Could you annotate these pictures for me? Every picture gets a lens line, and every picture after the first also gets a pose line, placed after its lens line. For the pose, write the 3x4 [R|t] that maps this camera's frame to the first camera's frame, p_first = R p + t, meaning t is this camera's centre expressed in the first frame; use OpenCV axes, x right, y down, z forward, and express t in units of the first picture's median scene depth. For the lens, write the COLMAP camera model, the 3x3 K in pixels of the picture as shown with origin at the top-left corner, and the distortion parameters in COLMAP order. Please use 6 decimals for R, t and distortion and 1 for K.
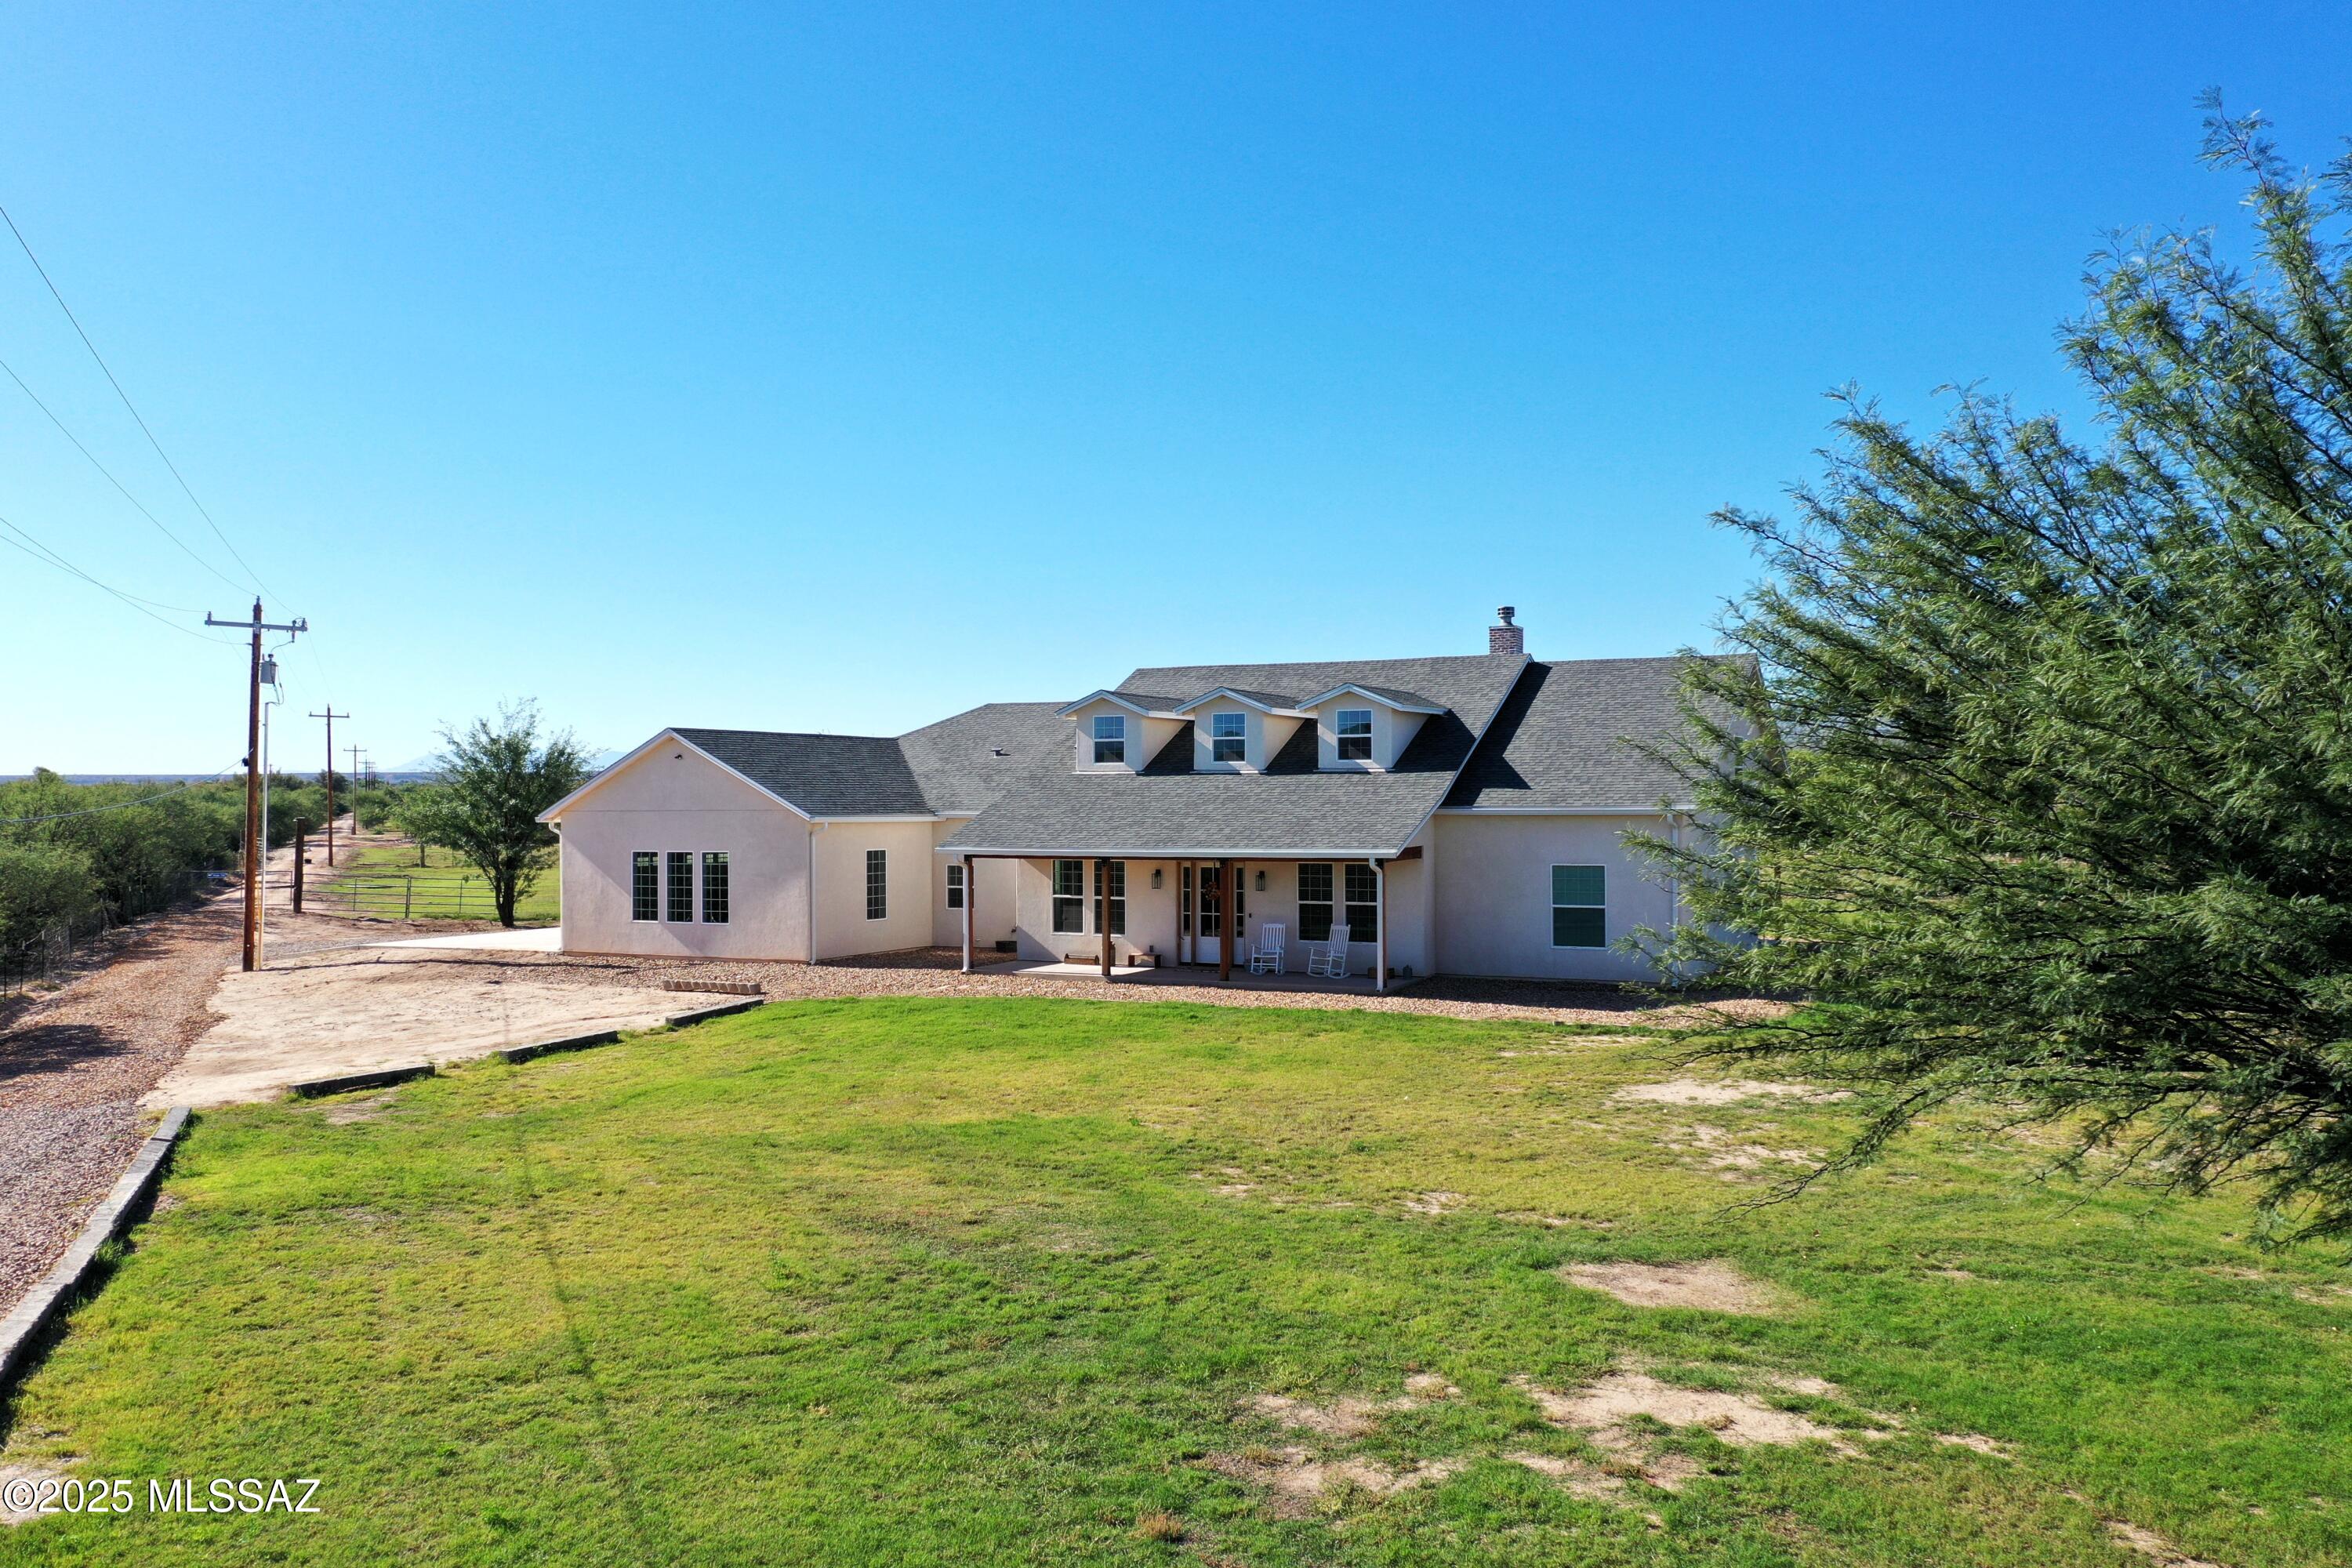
lens RADIAL K [[1868.1, 0, 1176.0], [0, 1868.1, 784.0], [0, 0, 1]] dist [0.013162, 0.009372]
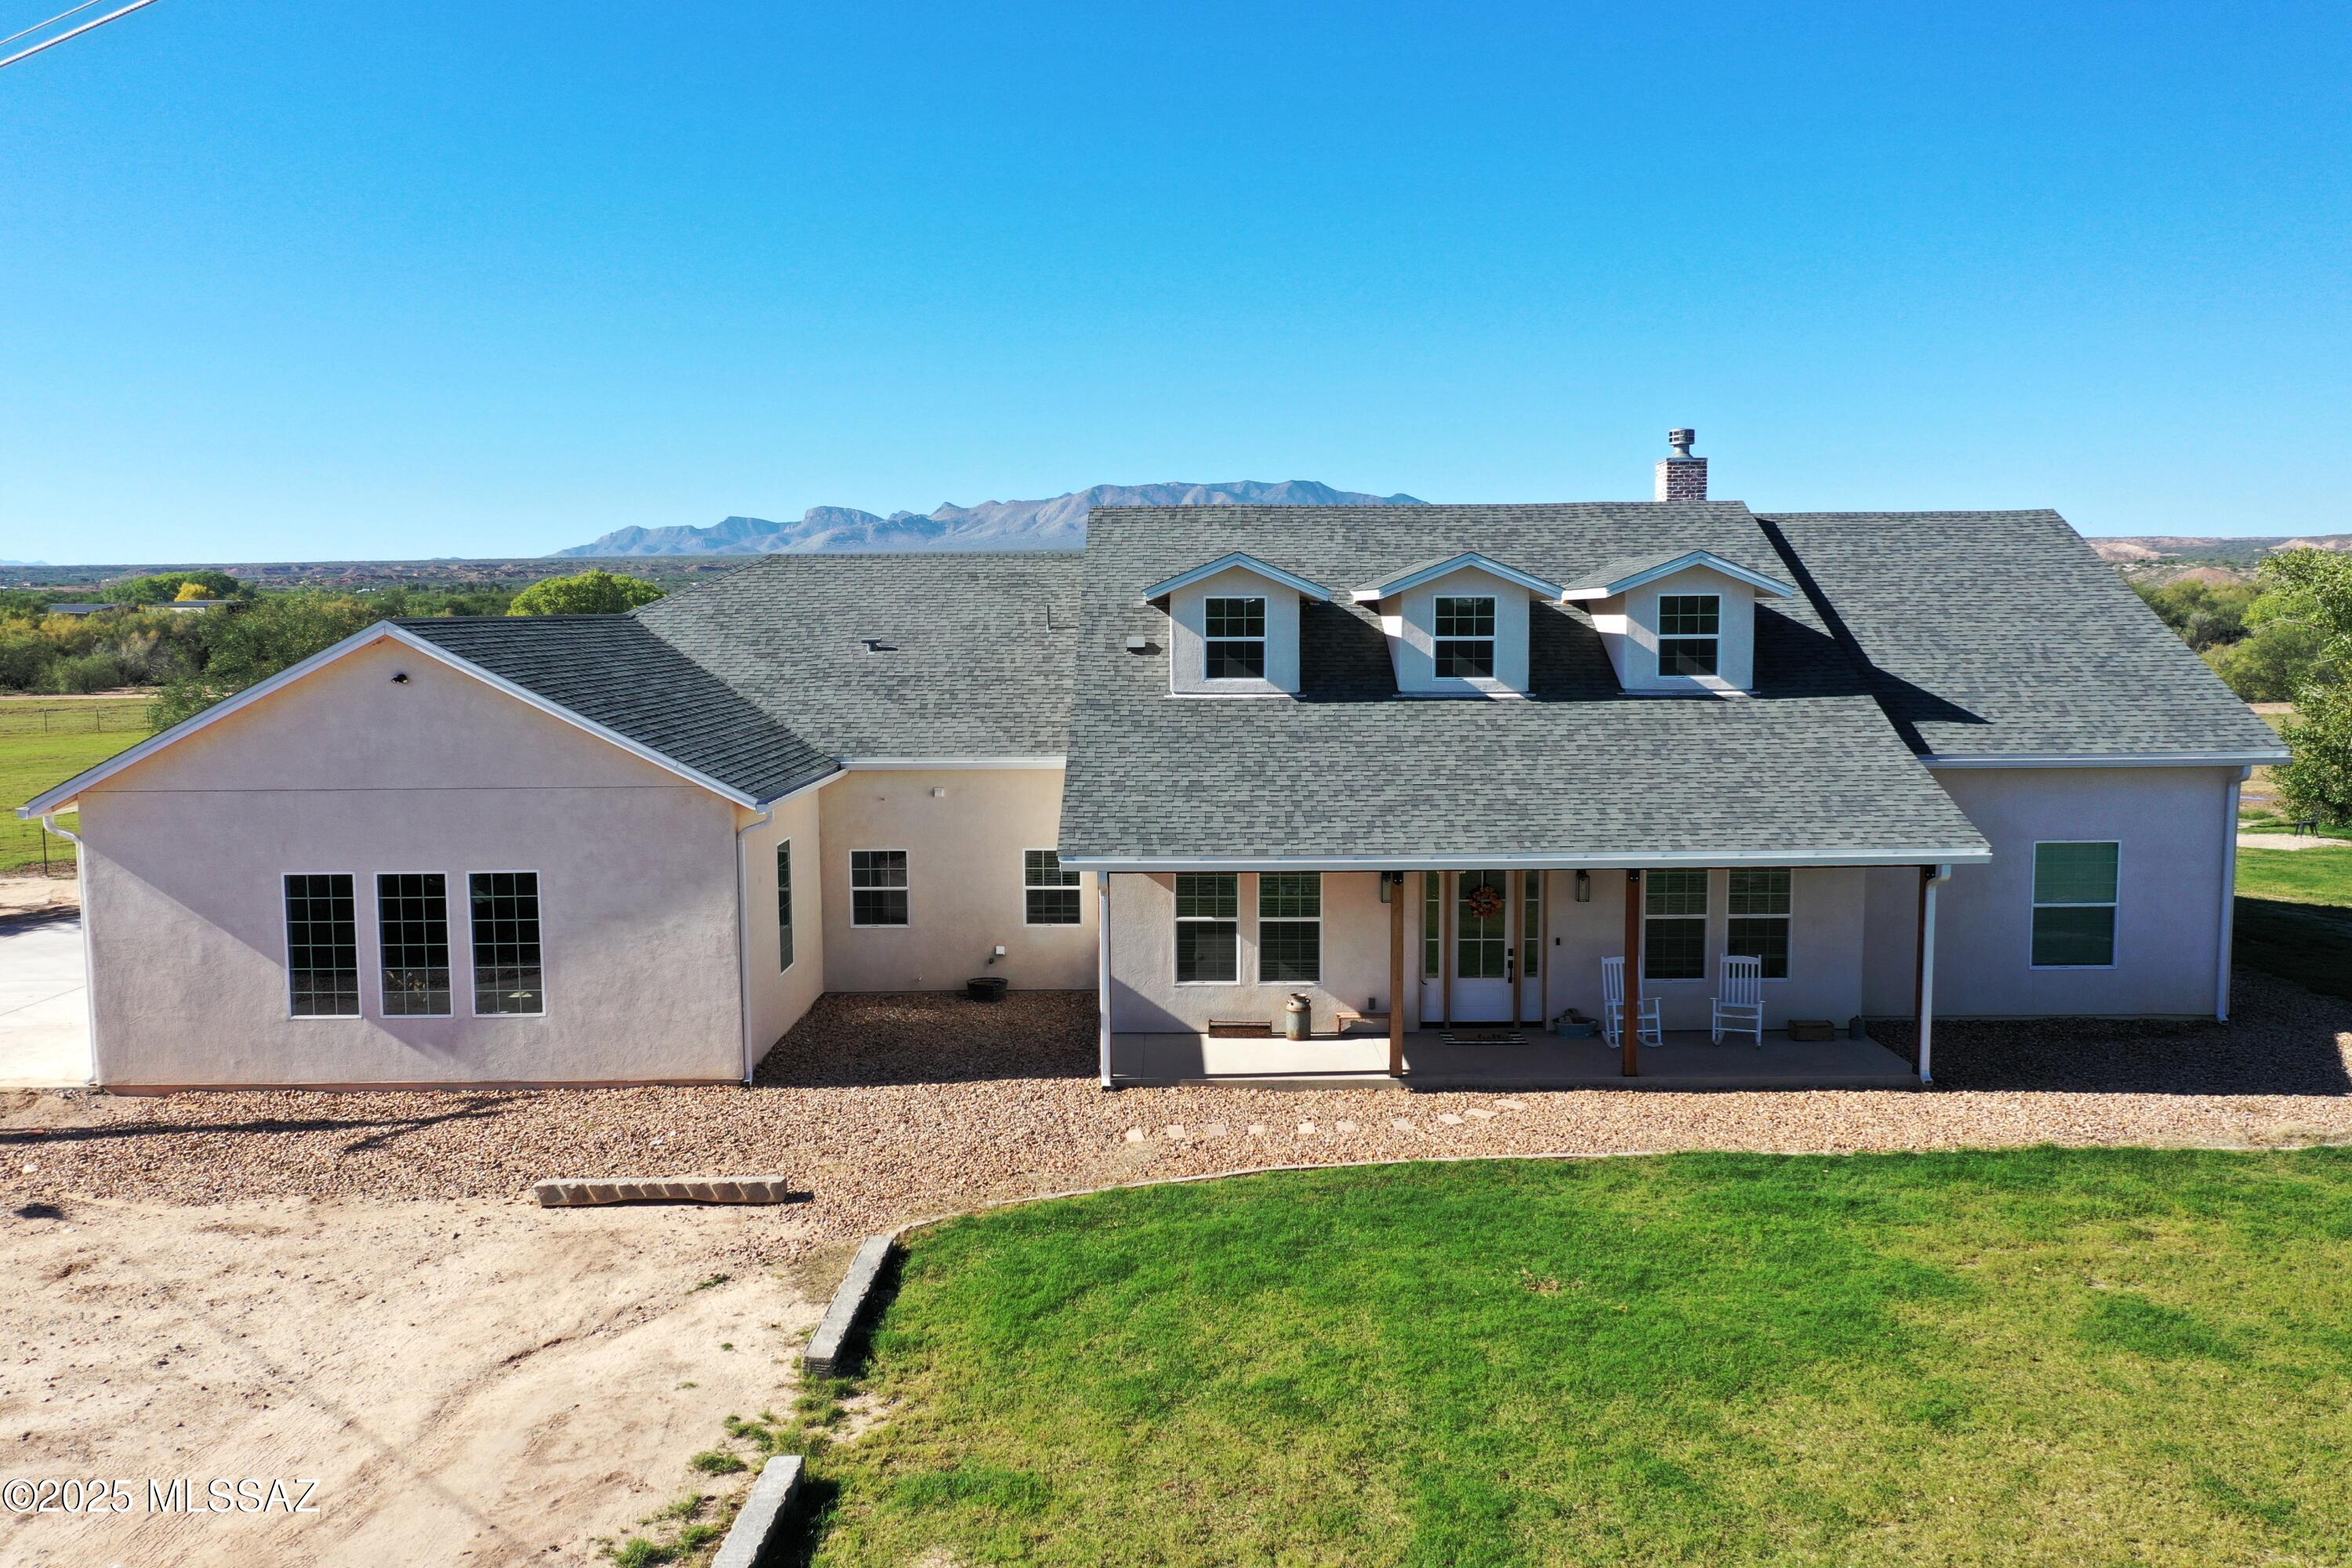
lens RADIAL K [[1868.1, 0, 1176.0], [0, 1868.1, 784.0], [0, 0, 1]] dist [0.013162, 0.009372]
pose [[0.896284, -0.044873, 0.441205, -0.311852], [0.000127, 0.994893, 0.100930, -0.037536], [-0.443481, -0.090406, 0.891713, 0.495551]]
